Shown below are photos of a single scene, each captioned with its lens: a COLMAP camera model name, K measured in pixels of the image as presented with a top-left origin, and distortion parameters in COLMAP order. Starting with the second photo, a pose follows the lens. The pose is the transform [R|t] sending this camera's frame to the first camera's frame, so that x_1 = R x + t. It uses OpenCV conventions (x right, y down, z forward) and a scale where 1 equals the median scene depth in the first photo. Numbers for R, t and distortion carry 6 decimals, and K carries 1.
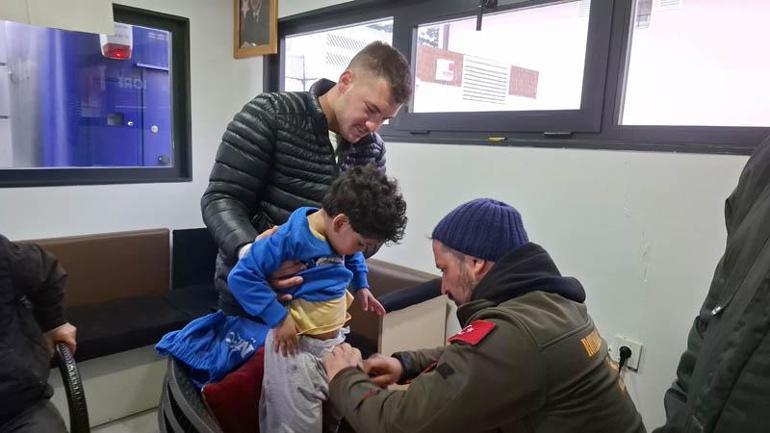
lens RADIAL K [[536.4, 0, 385.0], [0, 536.4, 216.5], [0, 0, 1]] dist [0.002761, 0.001610]
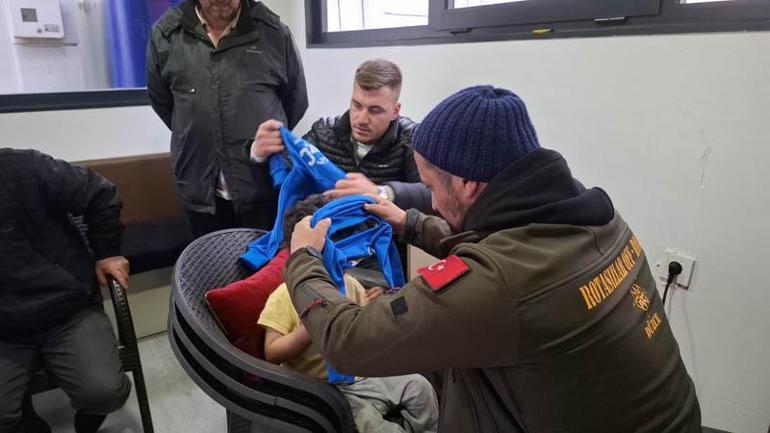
lens RADIAL K [[511.9, 0, 384.3], [0, 511.9, 196.3], [0, 0, 1]] dist [-0.002902, -0.001894]
pose [[0.990467, -0.027767, -0.134925, 0.089806], [0.047048, 0.988763, 0.141892, -0.006755], [0.129469, -0.146887, 0.980644, 0.127364]]
